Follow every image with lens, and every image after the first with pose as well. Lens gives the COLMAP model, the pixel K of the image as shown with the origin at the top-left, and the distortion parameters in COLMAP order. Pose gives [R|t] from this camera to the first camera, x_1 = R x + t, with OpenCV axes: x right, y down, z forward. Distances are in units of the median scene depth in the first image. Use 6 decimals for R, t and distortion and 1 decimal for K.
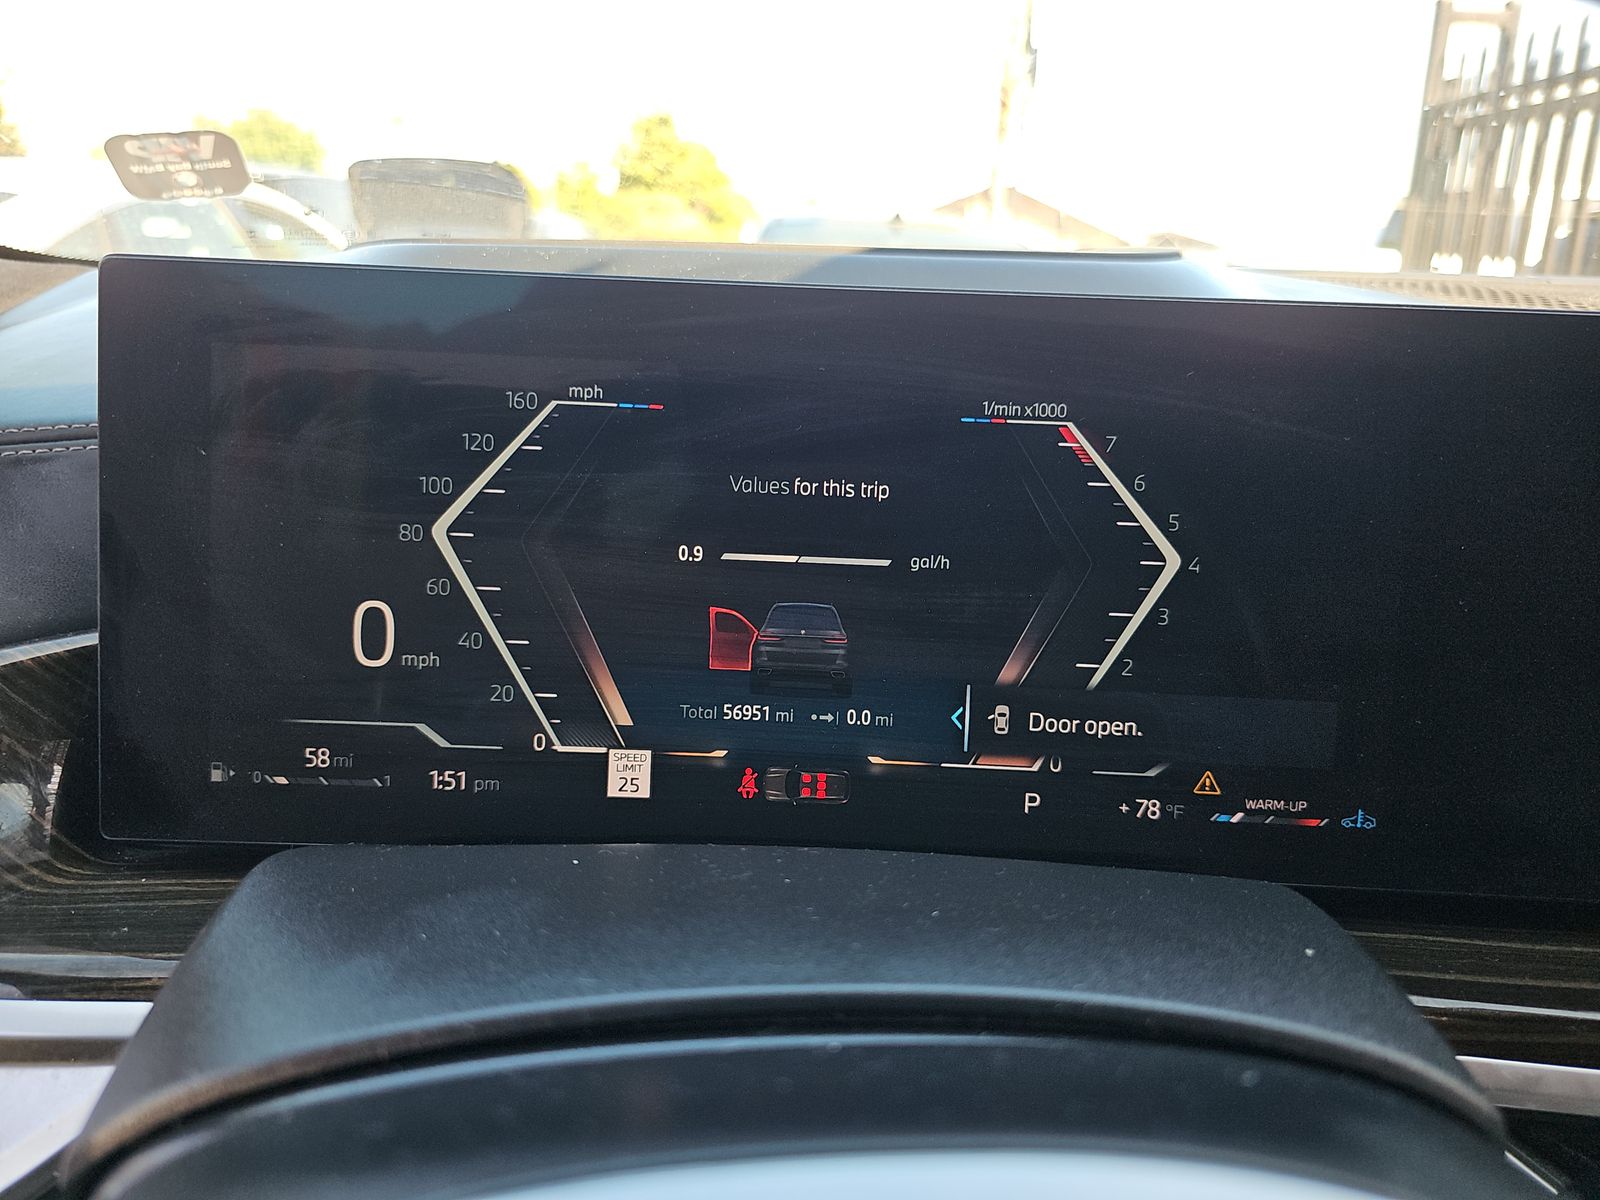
lens RADIAL K [[1028.7, 0, 800.0], [0, 1028.7, 600.0], [0, 0, 1]] dist [0.003824, -0.021529]
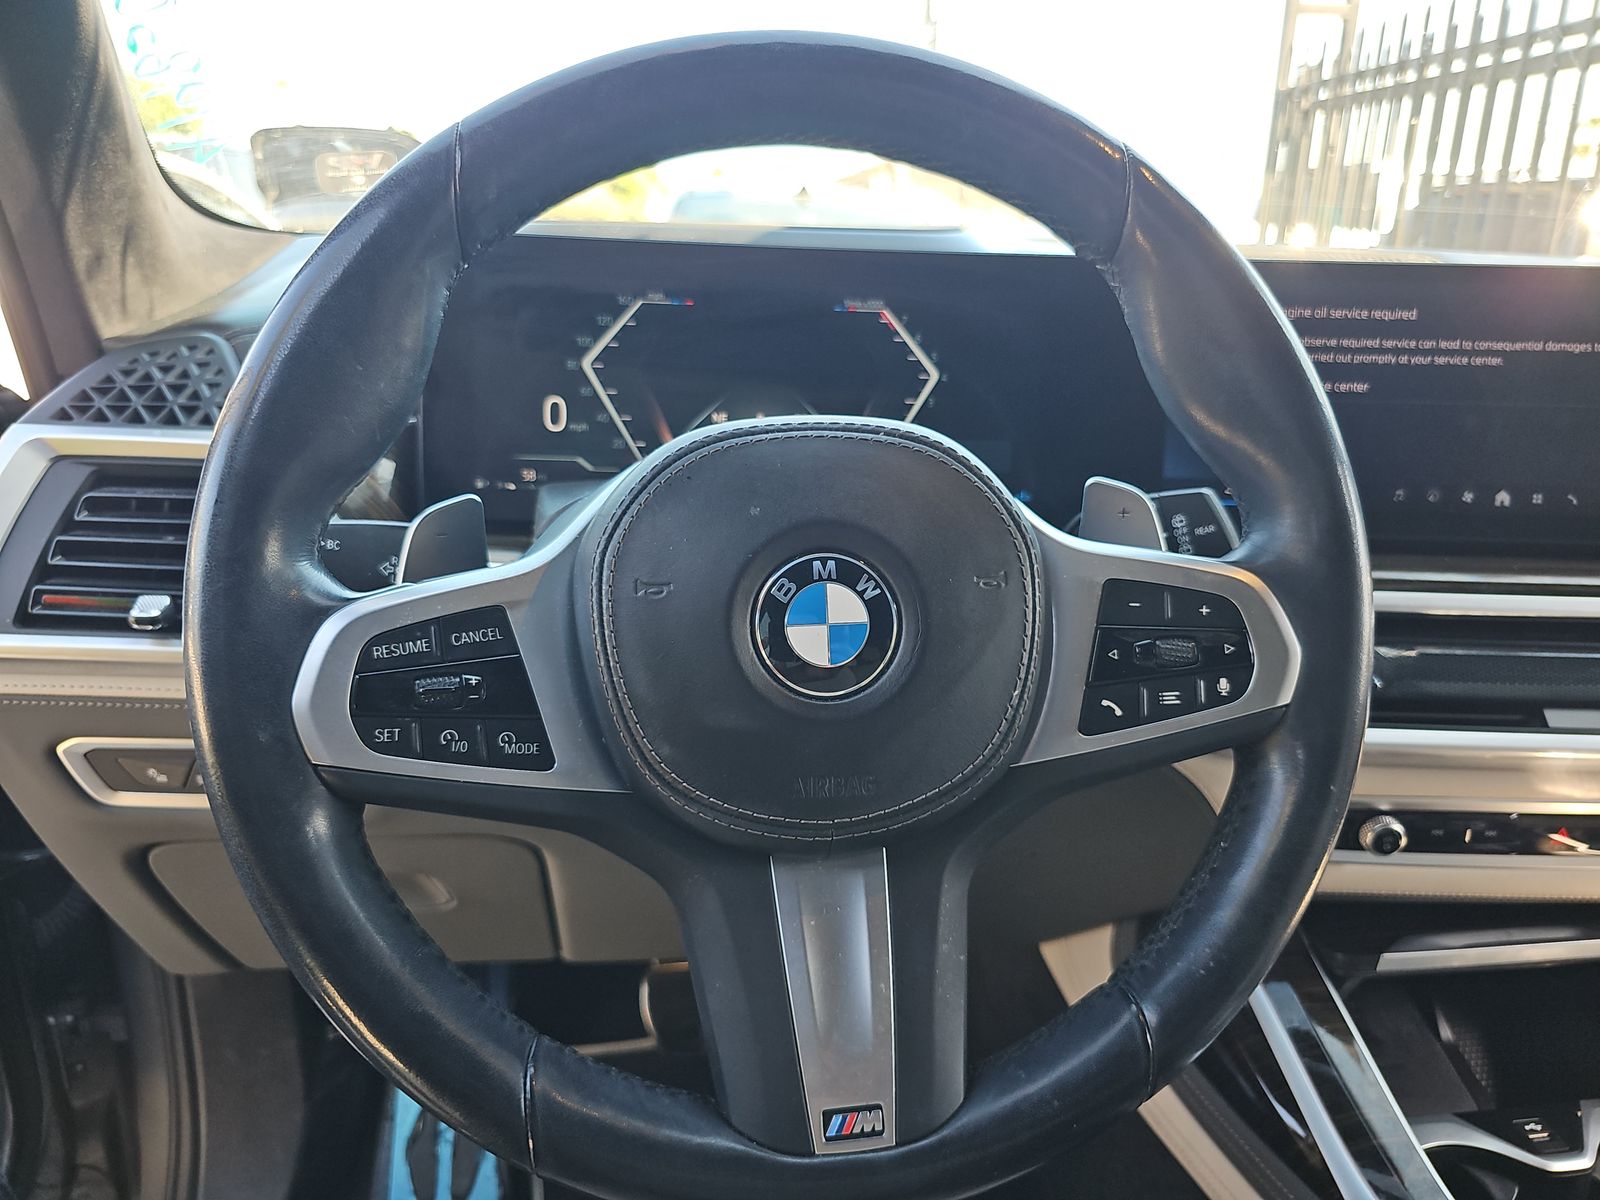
lens RADIAL K [[1028.7, 0, 800.0], [0, 1028.7, 600.0], [0, 0, 1]] dist [0.003824, -0.021529]
pose [[0.996363, -0.026981, 0.080827, -0.099221], [0.024877, 0.999328, 0.026934, 0.359339], [-0.081499, -0.024826, 0.996364, -1.104111]]
